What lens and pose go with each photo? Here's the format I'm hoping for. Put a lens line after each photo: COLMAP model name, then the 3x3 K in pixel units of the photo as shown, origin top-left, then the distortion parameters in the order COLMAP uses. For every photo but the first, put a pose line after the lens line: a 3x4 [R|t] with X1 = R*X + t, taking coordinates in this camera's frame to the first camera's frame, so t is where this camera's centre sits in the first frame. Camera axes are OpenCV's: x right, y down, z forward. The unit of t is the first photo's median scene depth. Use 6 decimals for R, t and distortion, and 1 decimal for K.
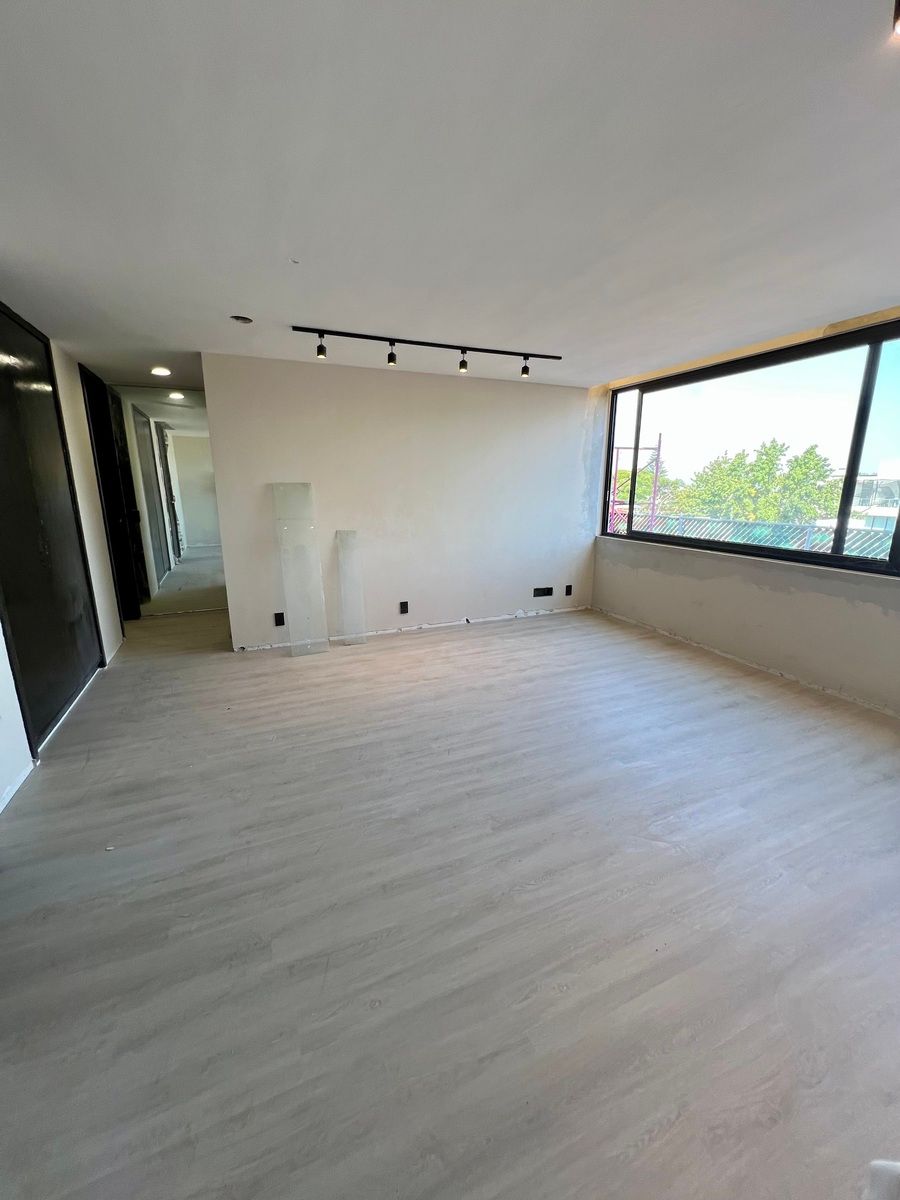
lens RADIAL K [[480.9, 0, 450.7], [0, 480.9, 603.0], [0, 0, 1]] dist [-0.000618, 0.000375]
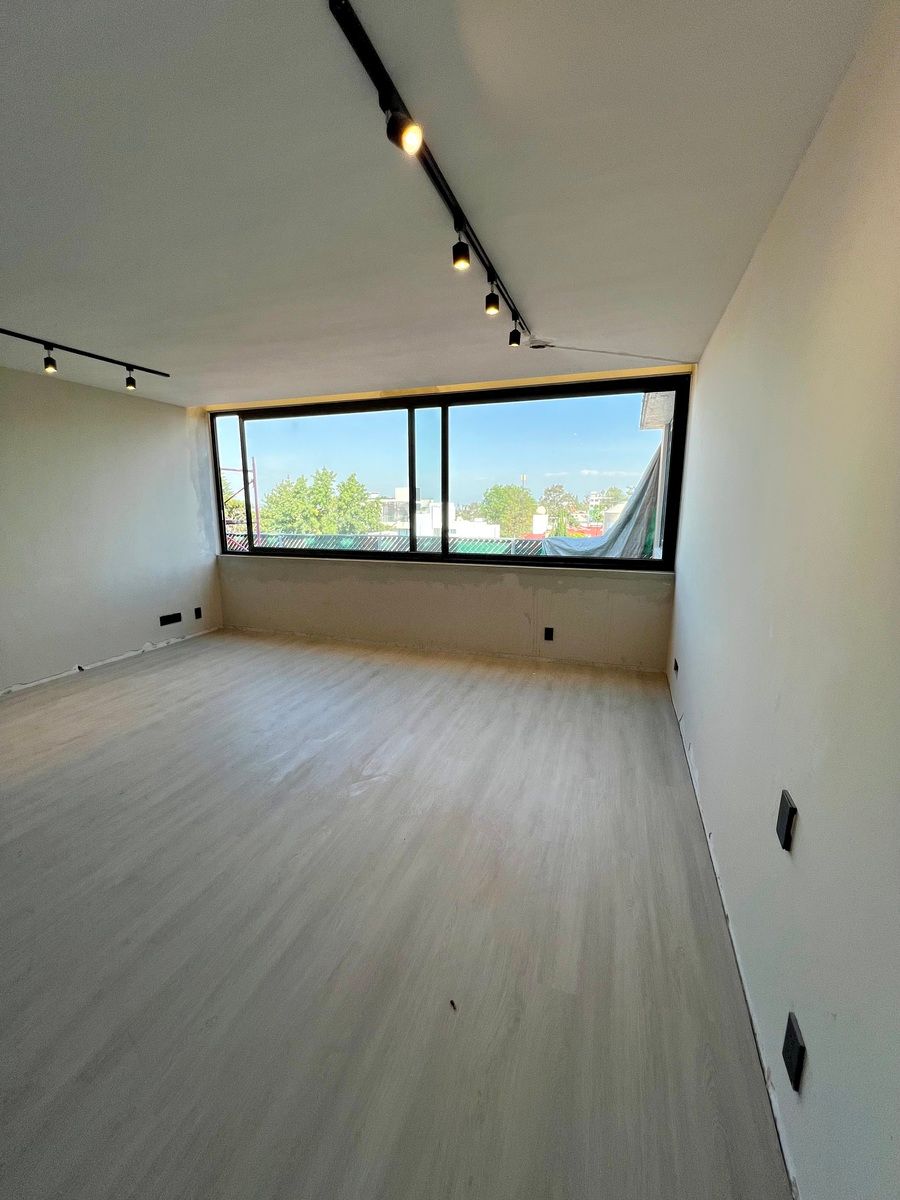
lens RADIAL K [[476.1, 0, 455.7], [0, 476.1, 601.3], [0, 0, 1]] dist [0.001213, -0.000273]
pose [[0.674765, -0.148896, 0.722857, -0.120352], [0.180286, 0.983020, 0.034195, 0.014112], [-0.715674, 0.107247, 0.690151, -0.036544]]
